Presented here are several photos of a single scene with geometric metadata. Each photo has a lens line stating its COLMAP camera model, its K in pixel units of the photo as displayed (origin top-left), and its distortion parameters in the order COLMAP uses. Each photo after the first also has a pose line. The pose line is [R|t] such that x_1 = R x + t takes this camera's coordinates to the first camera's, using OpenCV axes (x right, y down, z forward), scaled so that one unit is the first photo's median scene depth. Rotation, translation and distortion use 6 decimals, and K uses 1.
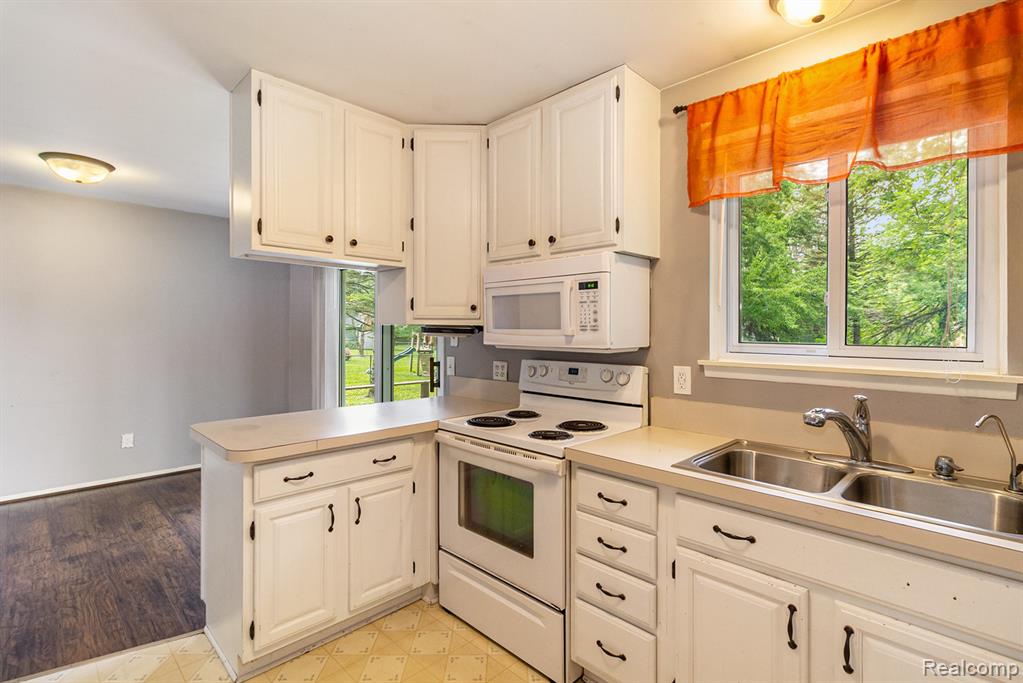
lens RADIAL K [[490.2, 0, 510.2], [0, 490.2, 340.5], [0, 0, 1]] dist [0.006558, 0.000479]
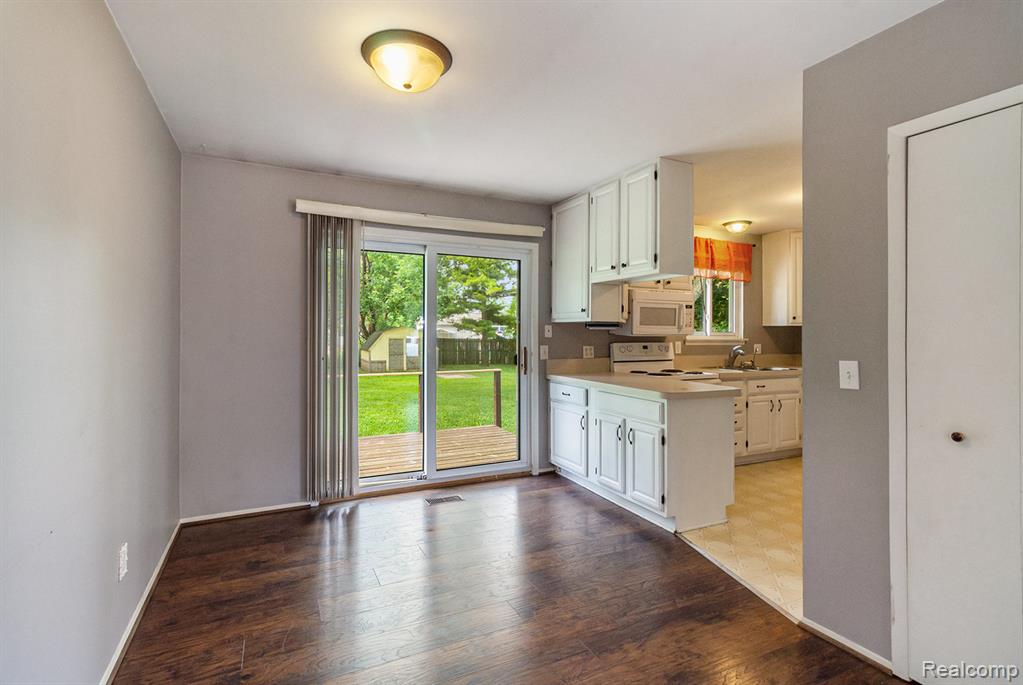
lens RADIAL K [[490.2, 0, 509.8], [0, 490.2, 332.5], [0, 0, 1]] dist [0.006558, 0.000479]
pose [[0.319899, -0.005884, 0.947433, -1.887397], [0.015960, 0.999872, 0.000821, -0.006149], [-0.947317, 0.014858, 0.319952, 0.882493]]
